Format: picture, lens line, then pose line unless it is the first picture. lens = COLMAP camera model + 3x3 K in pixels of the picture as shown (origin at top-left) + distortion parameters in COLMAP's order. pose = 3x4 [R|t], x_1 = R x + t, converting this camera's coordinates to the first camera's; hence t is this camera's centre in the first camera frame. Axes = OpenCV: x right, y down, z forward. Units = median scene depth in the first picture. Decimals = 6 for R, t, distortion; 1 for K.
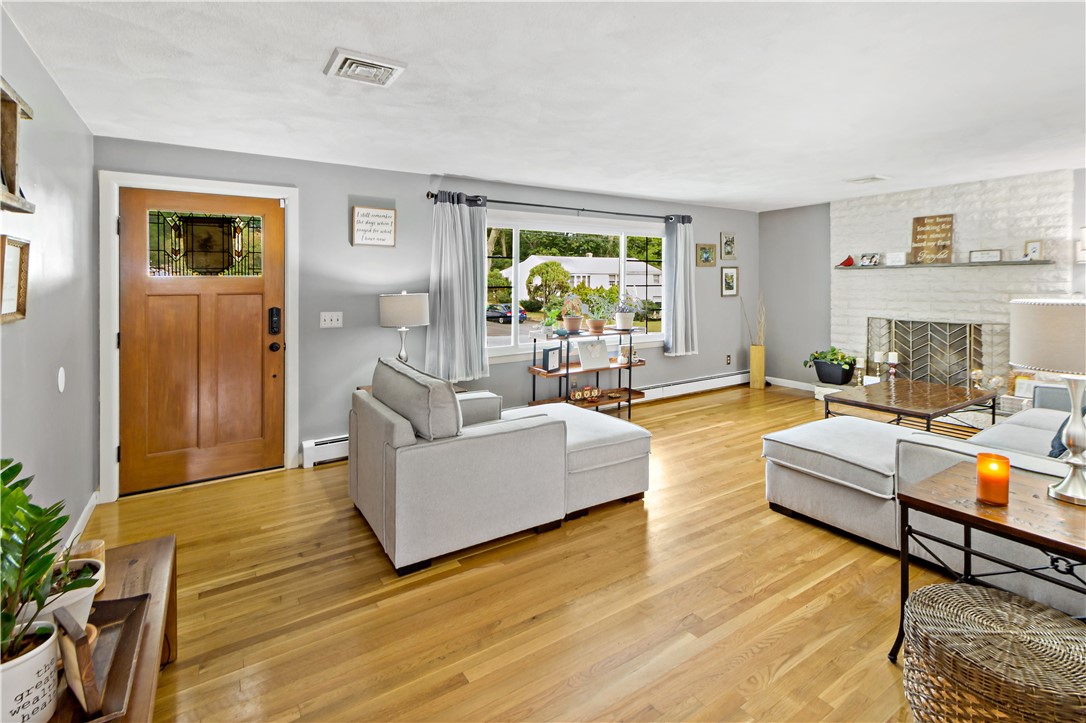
lens RADIAL K [[505.6, 0, 593.7], [0, 505.6, 284.4], [0, 0, 1]] dist [0.005748, -0.000914]
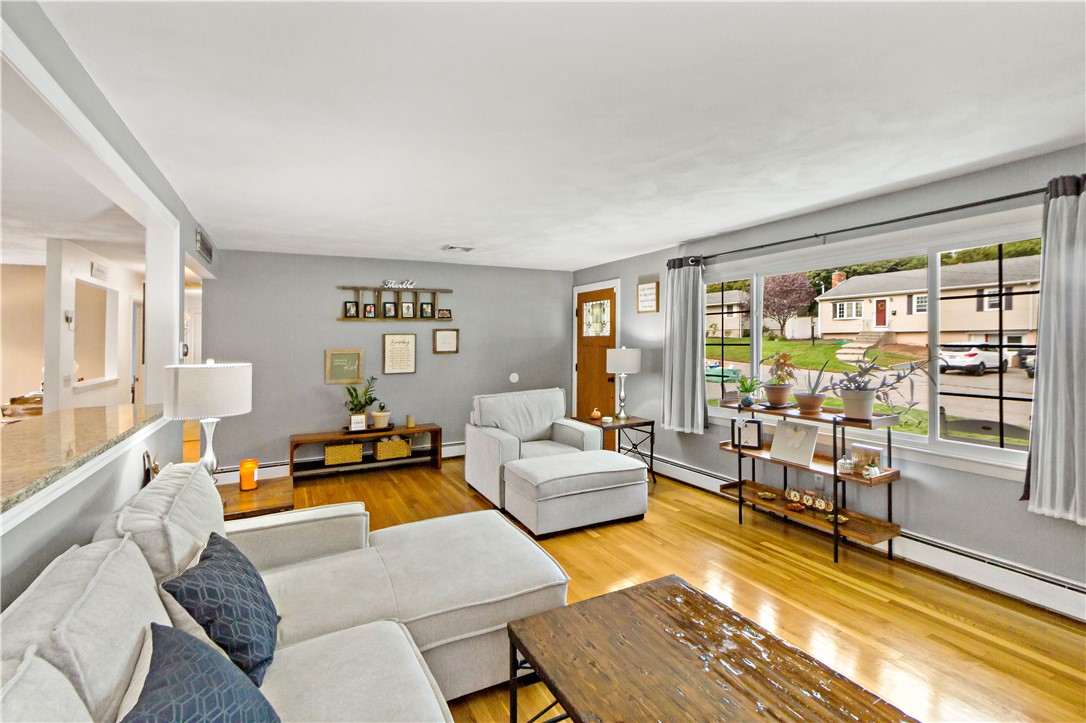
lens RADIAL K [[505.6, 0, 558.5], [0, 505.6, 336.3], [0, 0, 1]] dist [0.005748, -0.000914]
pose [[-0.125539, -0.000641, -0.992088, 0.879943], [0.011115, 0.999936, -0.002052, -0.011525], [0.992026, -0.011285, -0.125524, 0.918902]]
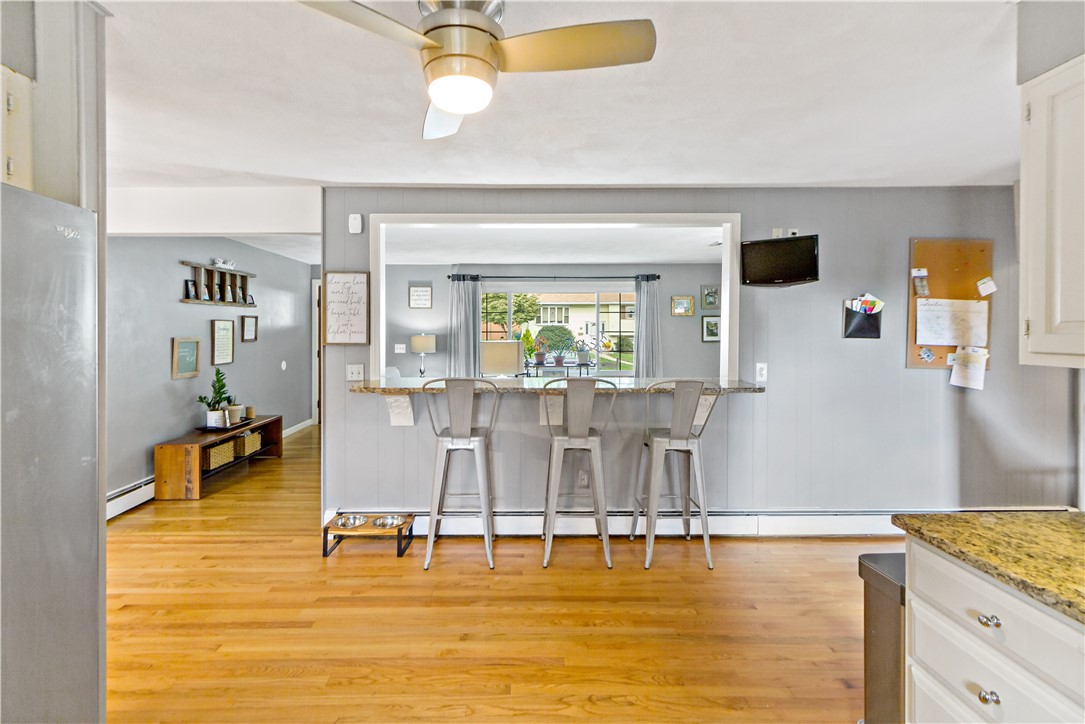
lens RADIAL K [[519.7, 0, 525.8], [0, 519.7, 330.6], [0, 0, 1]] dist [0.004561, 0.001036]
pose [[0.816597, 0.007774, -0.577157, 0.907138], [-0.004509, 0.999965, 0.007091, -0.011610], [0.577191, -0.003188, 0.816603, -0.273557]]
